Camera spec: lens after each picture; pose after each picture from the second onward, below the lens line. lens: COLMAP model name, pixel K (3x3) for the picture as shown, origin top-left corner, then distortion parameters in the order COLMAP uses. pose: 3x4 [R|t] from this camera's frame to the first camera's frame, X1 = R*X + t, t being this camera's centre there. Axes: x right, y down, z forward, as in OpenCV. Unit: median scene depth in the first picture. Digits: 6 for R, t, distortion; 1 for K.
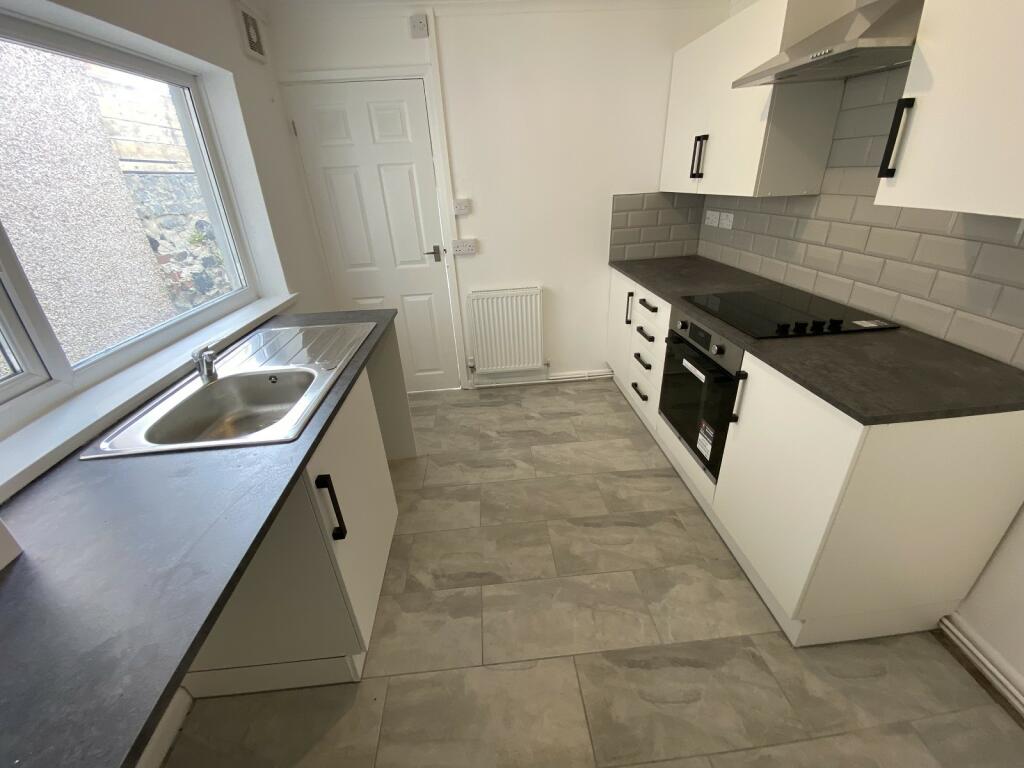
lens RADIAL K [[420.4, 0, 510.1], [0, 420.4, 381.5], [0, 0, 1]] dist [-0.020660, -0.000346]
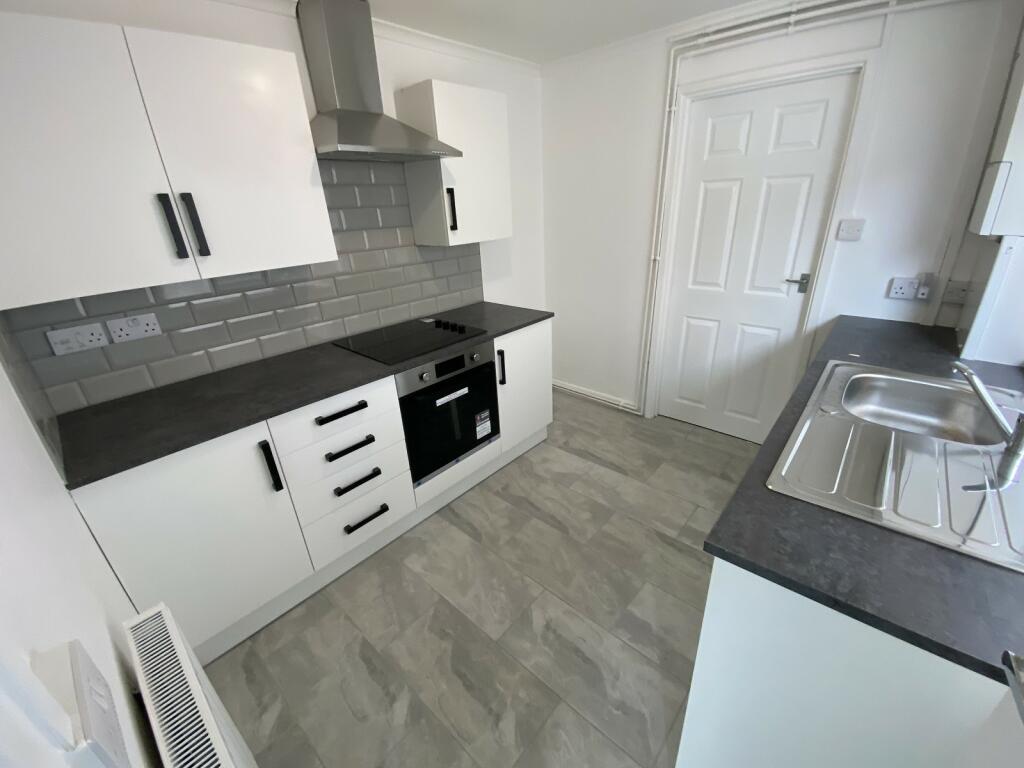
lens RADIAL K [[420.4, 0, 484.0], [0, 420.4, 392.6], [0, 0, 1]] dist [-0.020660, -0.000346]
pose [[-0.668874, -0.208979, 0.713398, -0.398738], [0.400289, 0.707408, 0.582531, -0.620212], [-0.626400, 0.675205, -0.389515, 1.293936]]
